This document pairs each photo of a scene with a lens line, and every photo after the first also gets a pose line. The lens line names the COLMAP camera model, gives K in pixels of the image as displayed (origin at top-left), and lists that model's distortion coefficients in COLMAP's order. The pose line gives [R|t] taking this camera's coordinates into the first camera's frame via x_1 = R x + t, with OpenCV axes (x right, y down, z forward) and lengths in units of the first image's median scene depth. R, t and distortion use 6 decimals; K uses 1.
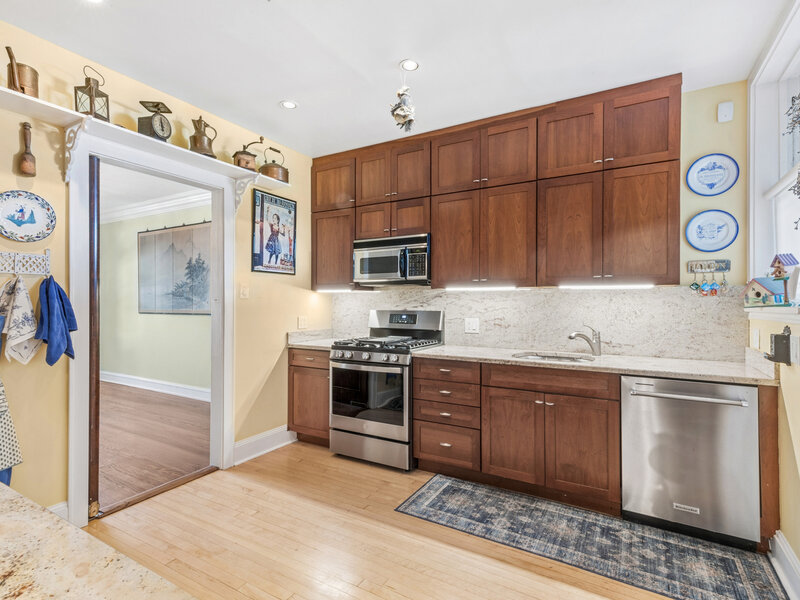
lens RADIAL K [[411.2, 0, 394.4], [0, 411.2, 300.8], [0, 0, 1]] dist [-0.001069, -0.001012]
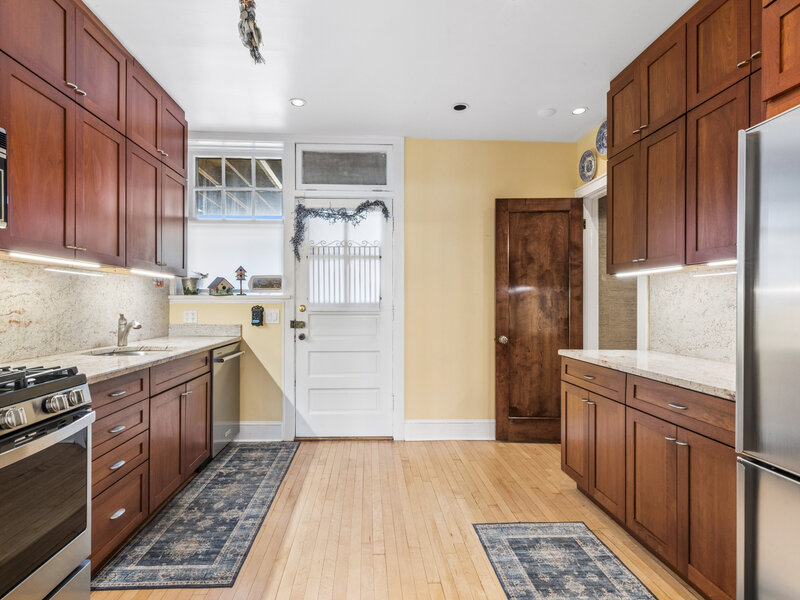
lens RADIAL K [[411.2, 0, 394.9], [0, 411.2, 304.5], [0, 0, 1]] dist [-0.001069, -0.001012]
pose [[-0.577370, -0.008943, 0.816434, -0.635034], [-0.011654, 0.999928, 0.002712, 0.028967], [-0.816399, -0.007949, -0.577433, 1.048227]]
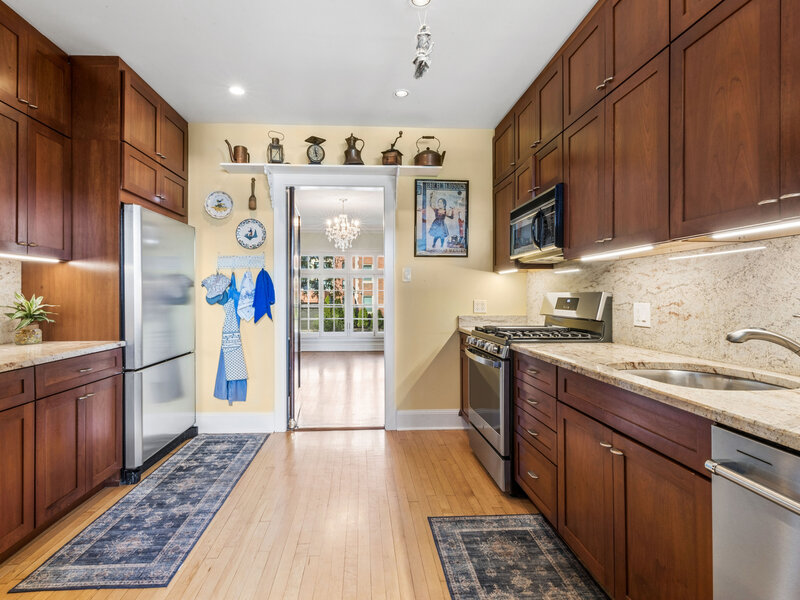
lens RADIAL K [[411.2, 0, 373.1], [0, 411.2, 293.3], [0, 0, 1]] dist [-0.001069, -0.001012]
pose [[0.543537, -0.006023, -0.839364, 0.594724], [0.002126, 0.999981, -0.005799, 0.036984], [0.839383, 0.001368, 0.543539, 0.383740]]
